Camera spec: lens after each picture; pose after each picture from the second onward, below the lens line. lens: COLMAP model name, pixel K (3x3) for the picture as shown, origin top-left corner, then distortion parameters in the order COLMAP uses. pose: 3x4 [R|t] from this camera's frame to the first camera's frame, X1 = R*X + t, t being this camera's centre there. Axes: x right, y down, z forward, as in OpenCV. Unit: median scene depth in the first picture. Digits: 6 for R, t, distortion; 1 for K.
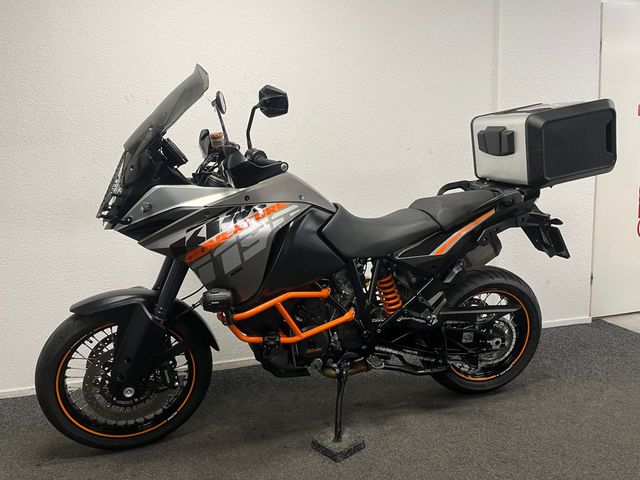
lens RADIAL K [[491.8, 0, 320.0], [0, 491.8, 240.0], [0, 0, 1]] dist [0.086518, -0.114404]
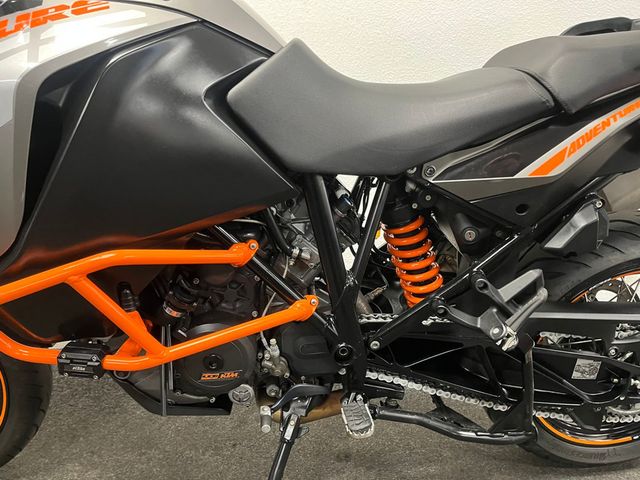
lens RADIAL K [[491.8, 0, 320.0], [0, 491.8, 240.0], [0, 0, 1]] dist [0.086518, -0.114404]
pose [[0.982644, 0.078179, -0.168220, 0.138457], [-0.052938, 0.987326, 0.149618, 0.028774], [0.177785, -0.138116, 0.974329, 0.576067]]
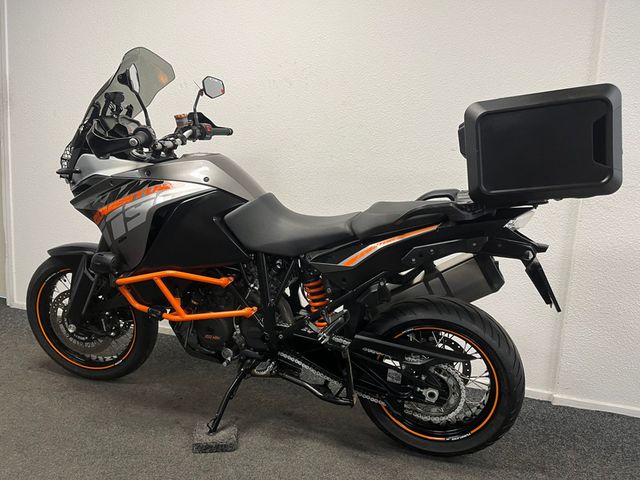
lens RADIAL K [[491.8, 0, 320.0], [0, 491.8, 240.0], [0, 0, 1]] dist [0.086518, -0.114404]
pose [[0.849272, 0.161719, -0.502577, 0.613094], [-0.165436, 0.985505, 0.037555, -0.038418], [0.501366, 0.051250, 0.863716, 0.238700]]
